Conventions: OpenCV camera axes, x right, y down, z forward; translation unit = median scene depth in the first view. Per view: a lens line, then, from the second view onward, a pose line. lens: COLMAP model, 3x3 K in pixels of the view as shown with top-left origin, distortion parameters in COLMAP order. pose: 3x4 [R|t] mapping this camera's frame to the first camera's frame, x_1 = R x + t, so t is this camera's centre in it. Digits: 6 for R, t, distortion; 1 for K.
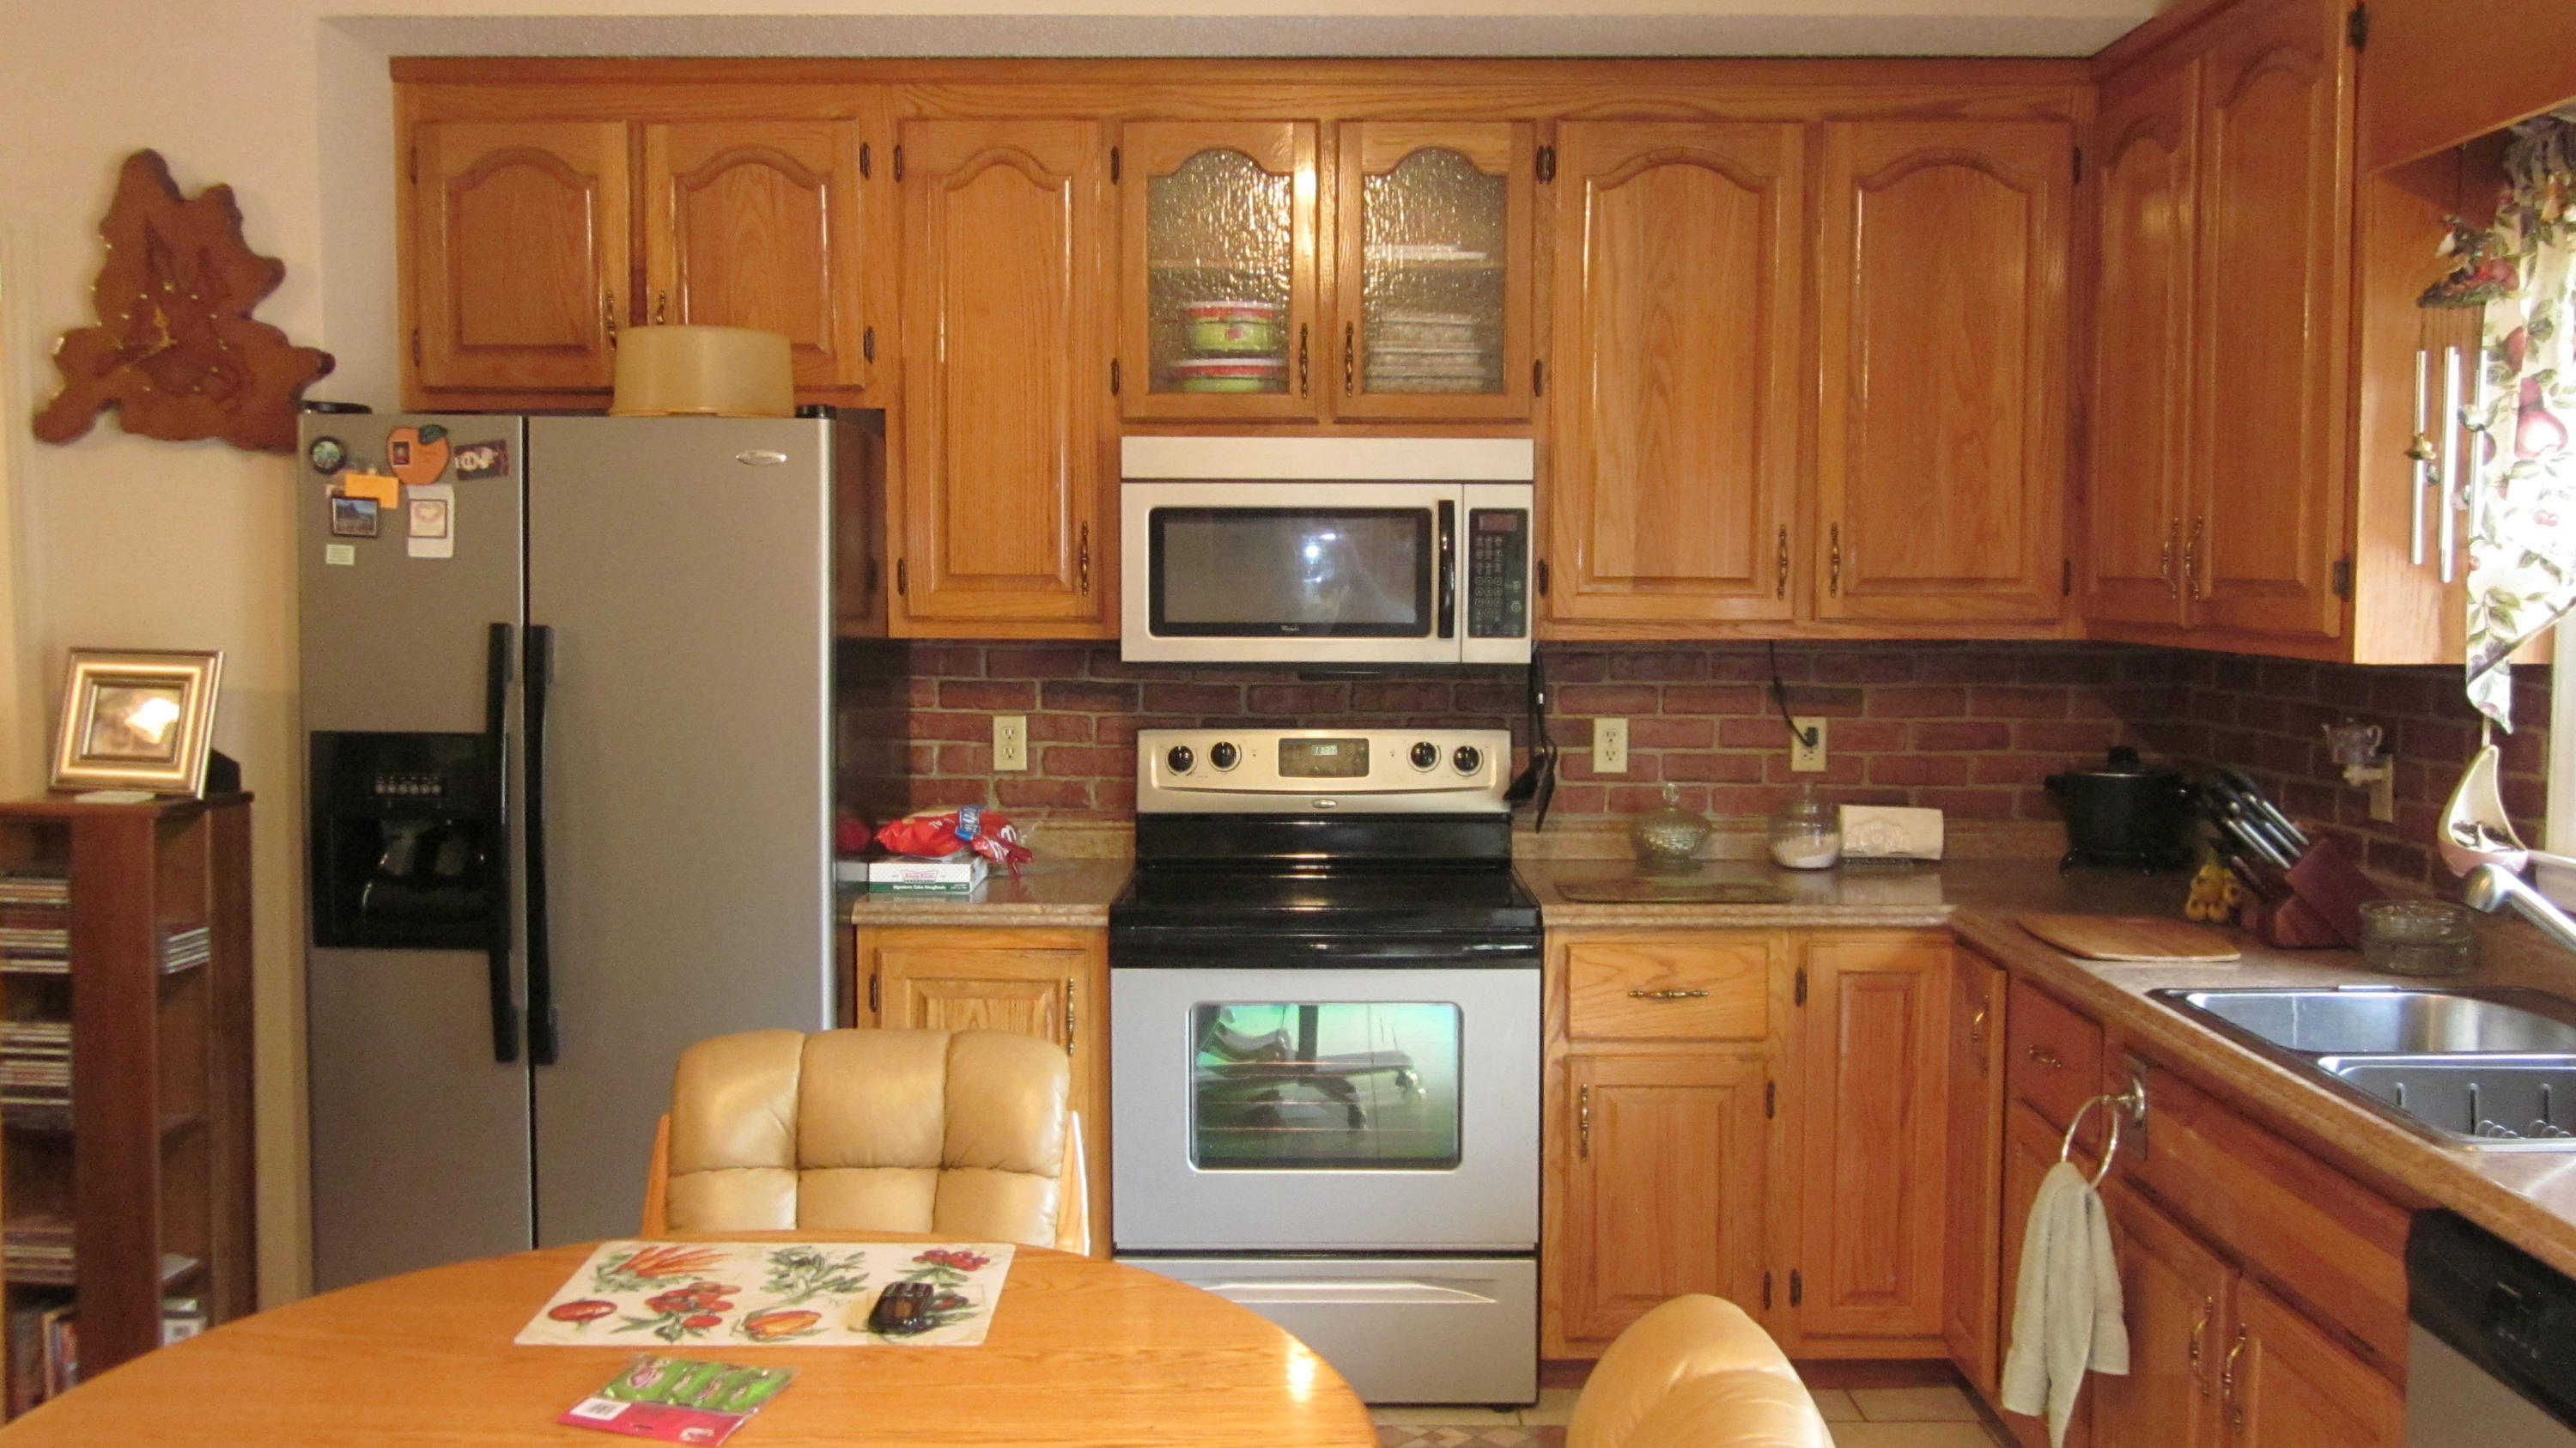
lens RADIAL K [[2121.0, 0, 1296.3], [0, 2121.0, 723.5], [0, 0, 1]] dist [-0.036527, 0.001399]
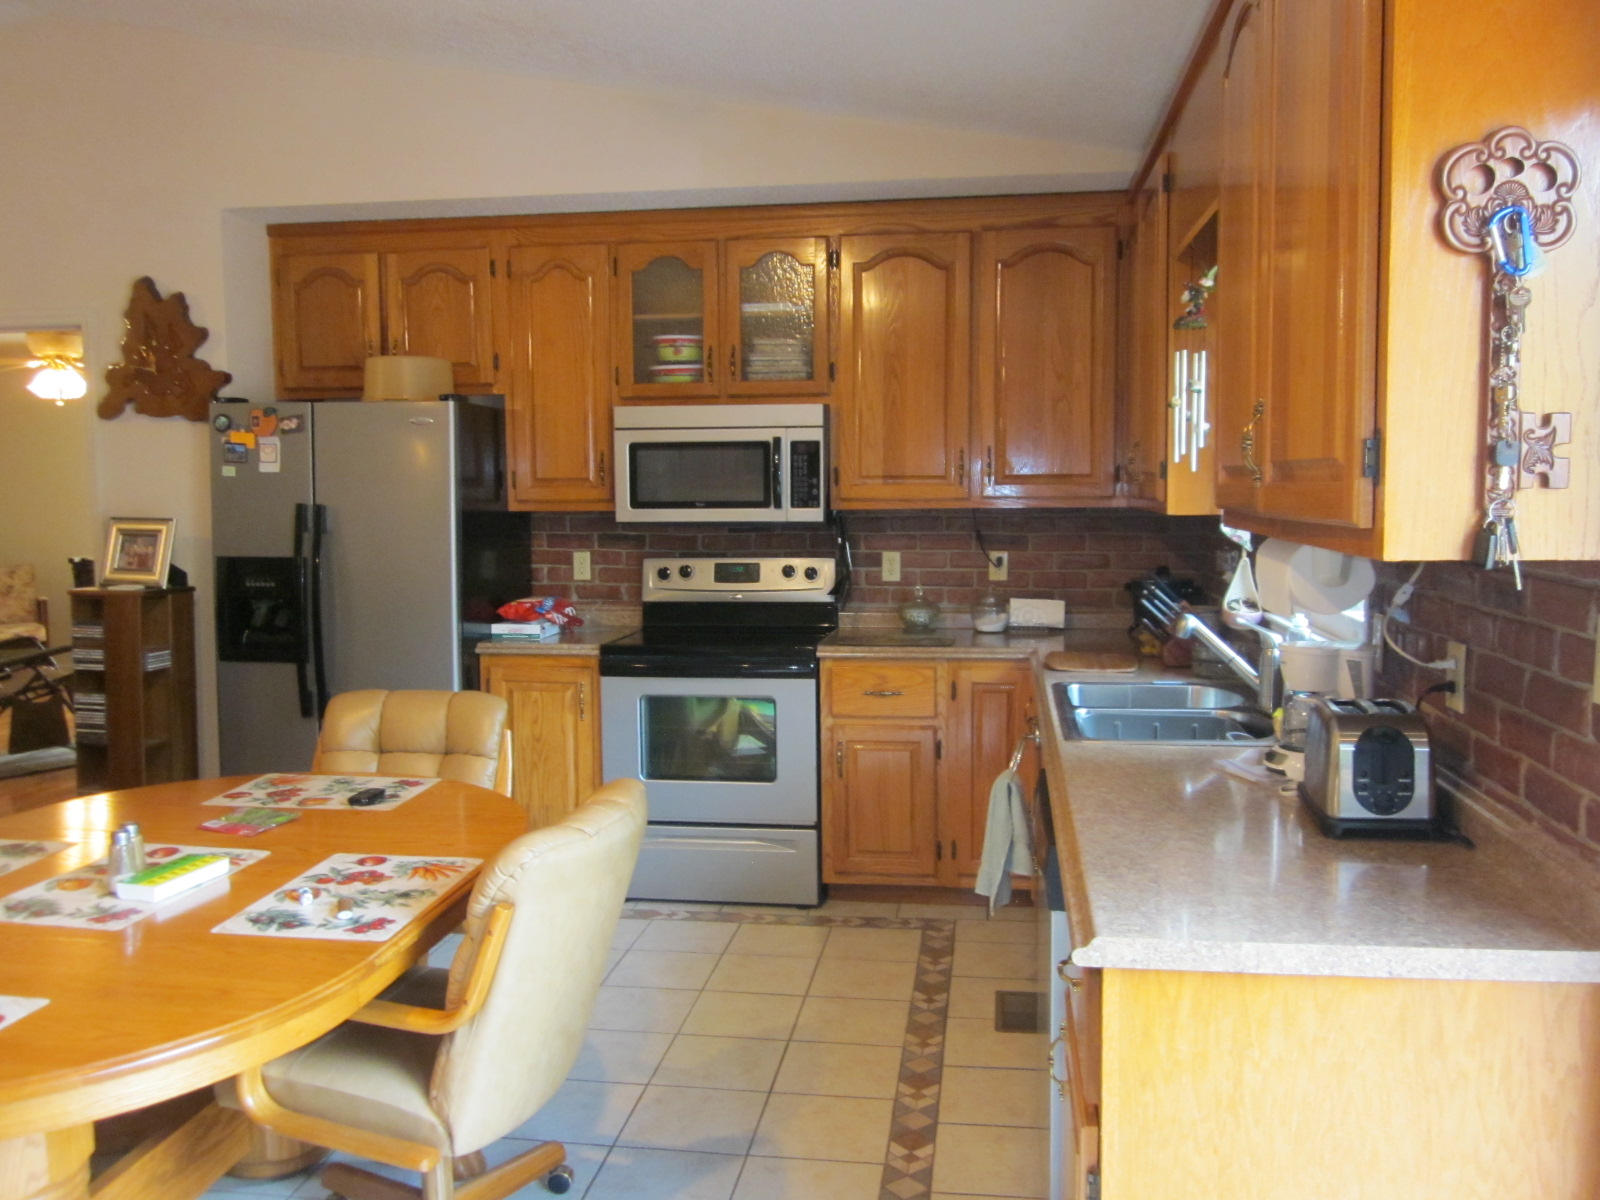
lens RADIAL K [[1320.9, 0, 813.1], [0, 1320.9, 598.6], [0, 0, 1]] dist [-0.046367, 0.008526]
pose [[0.990971, 0.002375, -0.134057, 0.262644], [-0.000268, 0.999876, 0.015737, 0.022487], [0.134078, -0.015559, 0.990849, -0.182555]]
